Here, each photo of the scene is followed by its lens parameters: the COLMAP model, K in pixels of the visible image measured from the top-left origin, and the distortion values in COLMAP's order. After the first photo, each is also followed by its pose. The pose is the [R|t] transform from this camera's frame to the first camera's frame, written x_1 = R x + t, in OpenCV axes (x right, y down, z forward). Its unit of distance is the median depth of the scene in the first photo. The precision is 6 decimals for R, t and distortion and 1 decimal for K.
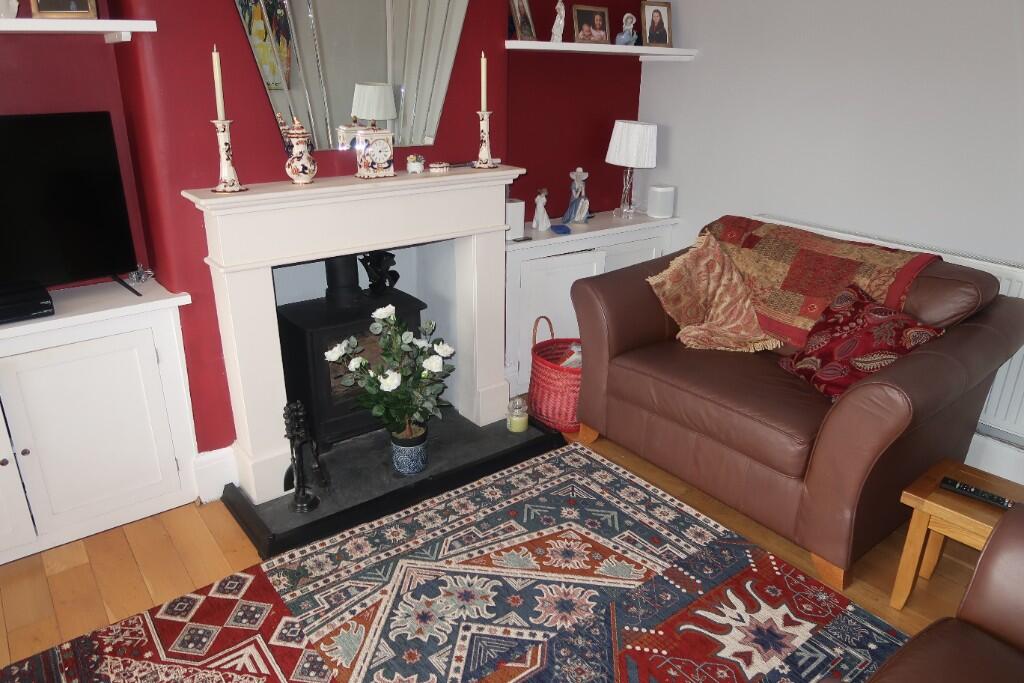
lens RADIAL K [[703.4, 0, 507.4], [0, 703.4, 332.5], [0, 0, 1]] dist [-0.030481, 0.011151]
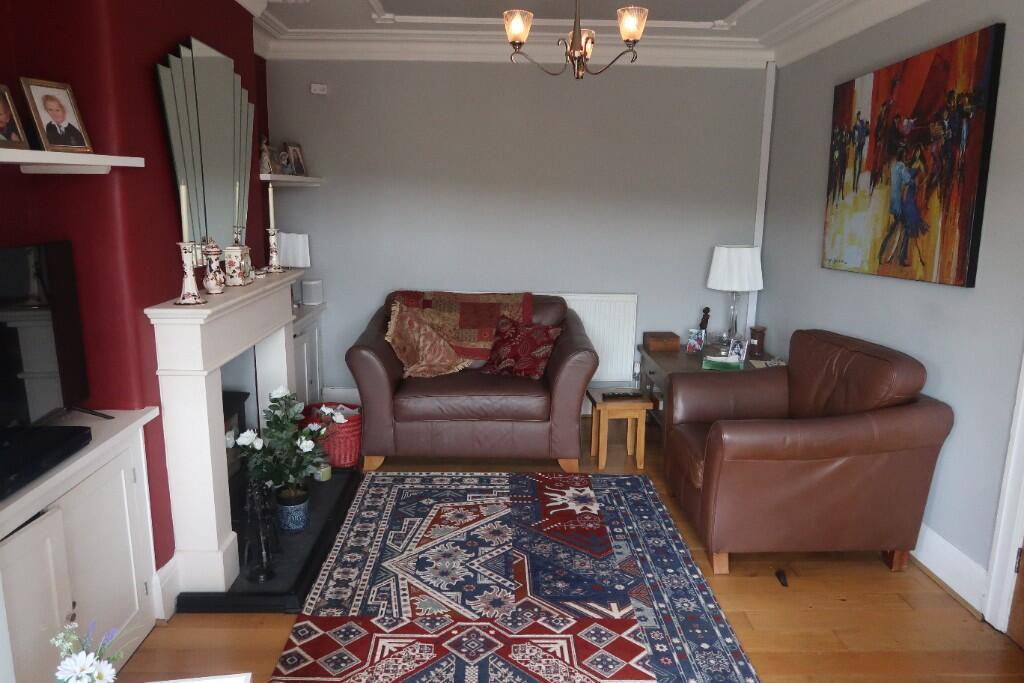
lens RADIAL K [[703.4, 0, 507.4], [0, 703.4, 332.5], [0, 0, 1]] dist [-0.030481, 0.011151]
pose [[0.600258, -0.157932, 0.784059, -0.943882], [0.273371, 0.961783, -0.015557, -0.000540], [-0.751638, 0.223677, 0.620491, -0.064094]]
